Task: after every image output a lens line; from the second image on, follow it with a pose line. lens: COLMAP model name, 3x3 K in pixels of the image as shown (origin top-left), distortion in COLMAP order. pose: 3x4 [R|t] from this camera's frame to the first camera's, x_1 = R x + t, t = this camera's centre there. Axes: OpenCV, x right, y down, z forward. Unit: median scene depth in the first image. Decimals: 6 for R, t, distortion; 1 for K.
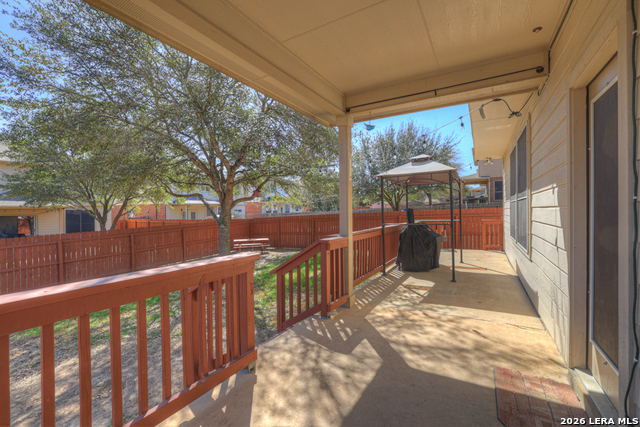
lens RADIAL K [[283.4, 0, 320.5], [0, 283.4, 206.0], [0, 0, 1]] dist [-0.001032, 0.000301]
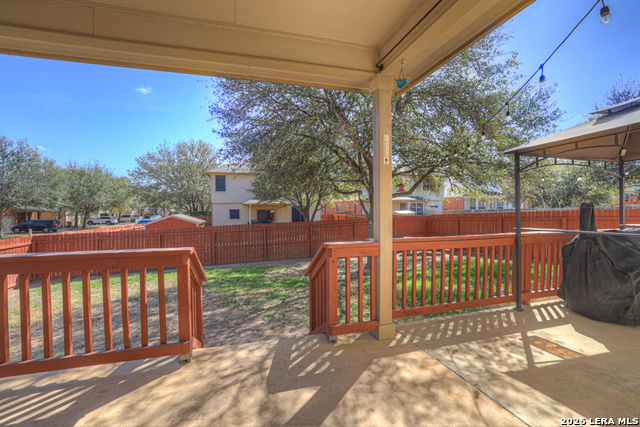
lens RADIAL K [[276.2, 0, 320.0], [0, 276.2, 213.5], [0, 0, 1]] dist [-0.000253, 0.000037]
pose [[0.723063, 0.018861, -0.690525, 0.401453], [0.011069, 0.999182, 0.038883, 0.000760], [0.690694, -0.035758, 0.722263, 0.318875]]
